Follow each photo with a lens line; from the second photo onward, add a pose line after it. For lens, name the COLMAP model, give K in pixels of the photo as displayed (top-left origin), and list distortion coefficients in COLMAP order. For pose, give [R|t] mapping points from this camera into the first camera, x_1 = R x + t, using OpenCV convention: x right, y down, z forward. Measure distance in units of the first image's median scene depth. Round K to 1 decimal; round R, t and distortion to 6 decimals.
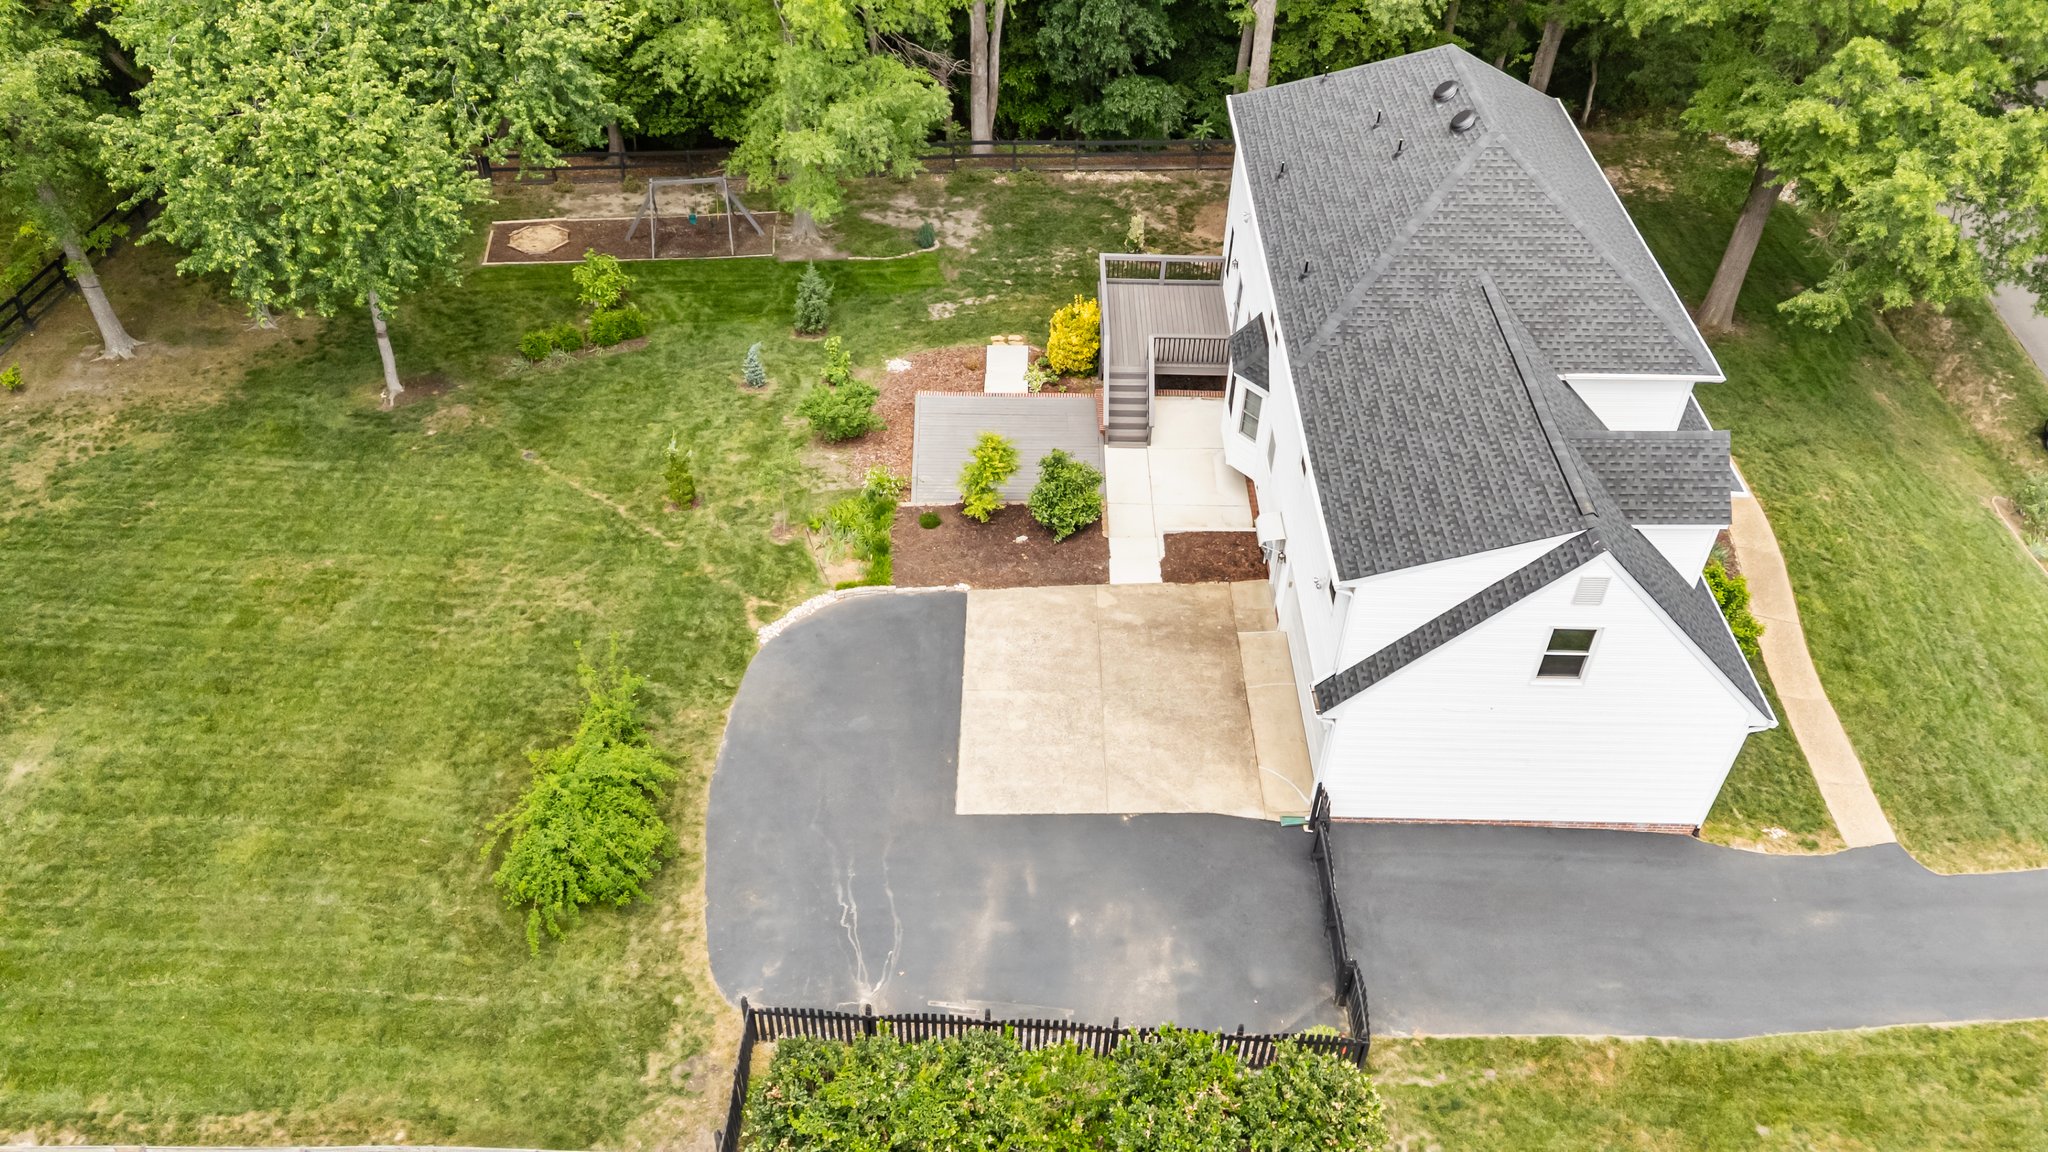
lens RADIAL K [[1513.3, 0, 1016.9], [0, 1513.3, 618.1], [0, 0, 1]] dist [0.100019, -0.105463]
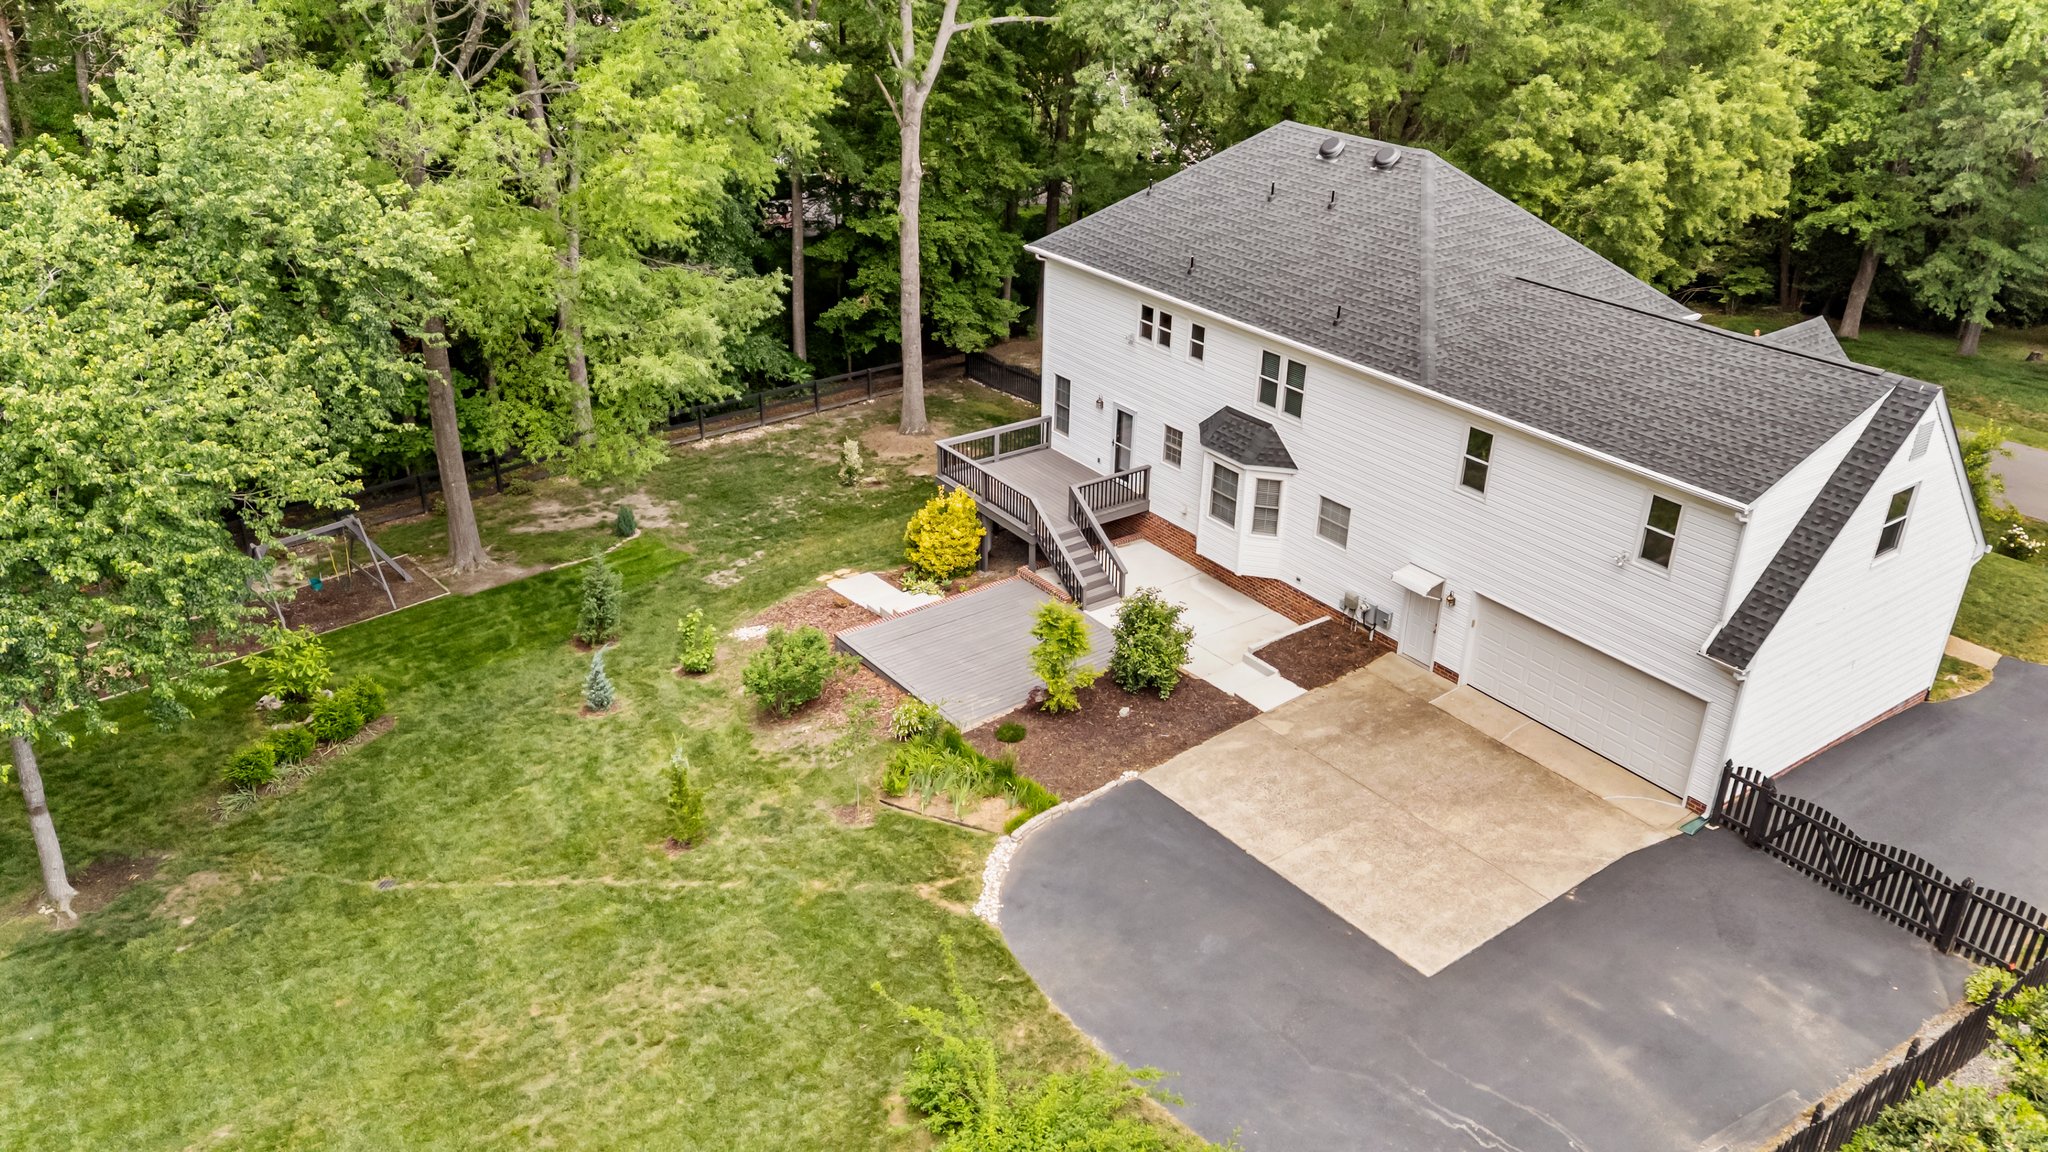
lens RADIAL K [[1513.3, 0, 1016.9], [0, 1513.3, 618.1], [0, 0, 1]] dist [0.100019, -0.105463]
pose [[0.800580, -0.282018, 0.528713, -0.493901], [0.406020, 0.904209, -0.132489, -0.014220], [-0.440703, 0.320736, 0.838397, 0.340429]]
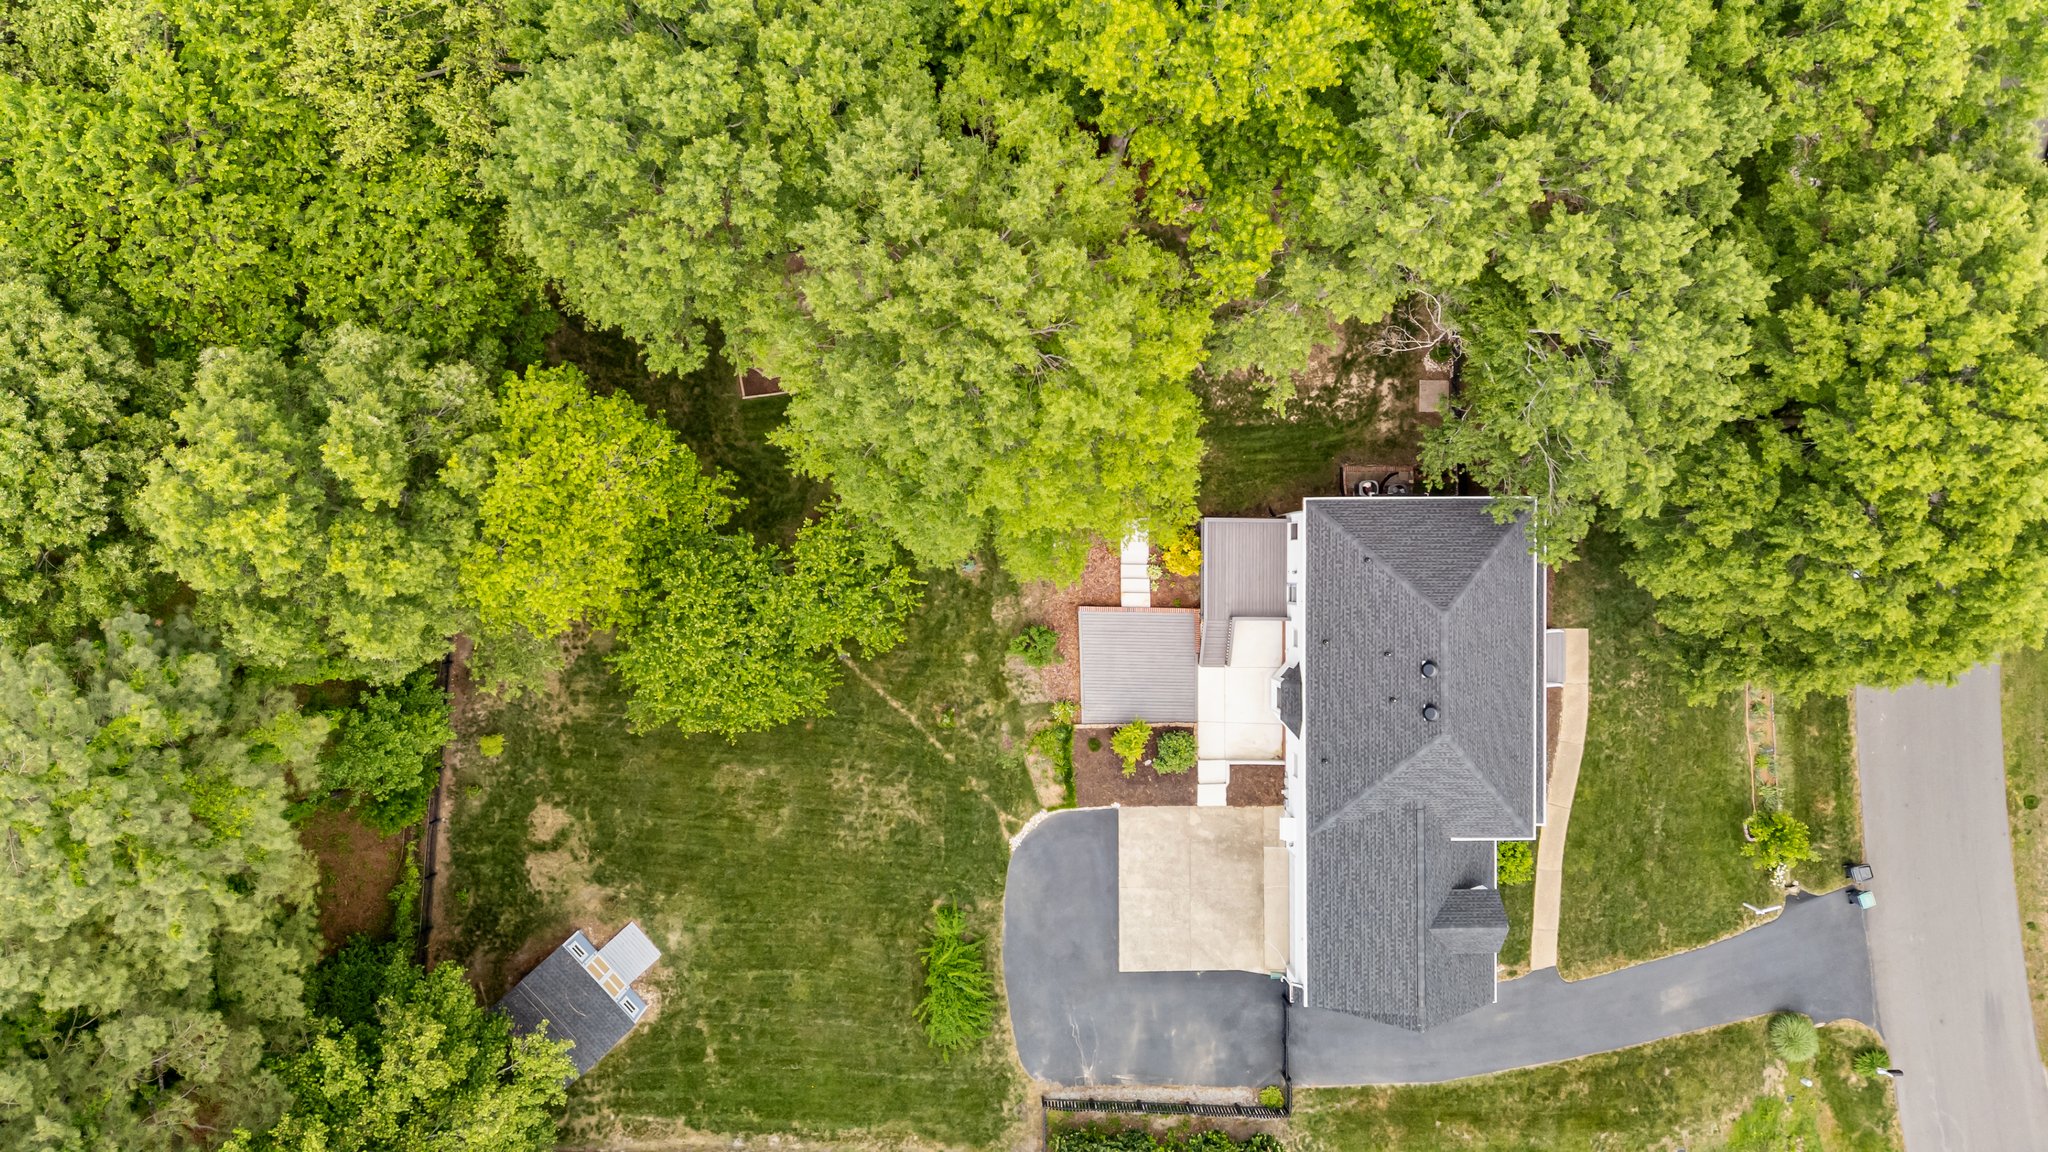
lens RADIAL K [[1513.3, 0, 1016.9], [0, 1513.3, 618.1], [0, 0, 1]] dist [0.100019, -0.105463]
pose [[0.999961, -0.008603, -0.001863, -0.154587], [0.006980, 0.646030, 0.763280, -1.605804], [-0.005363, -0.763263, 0.646065, -0.007635]]
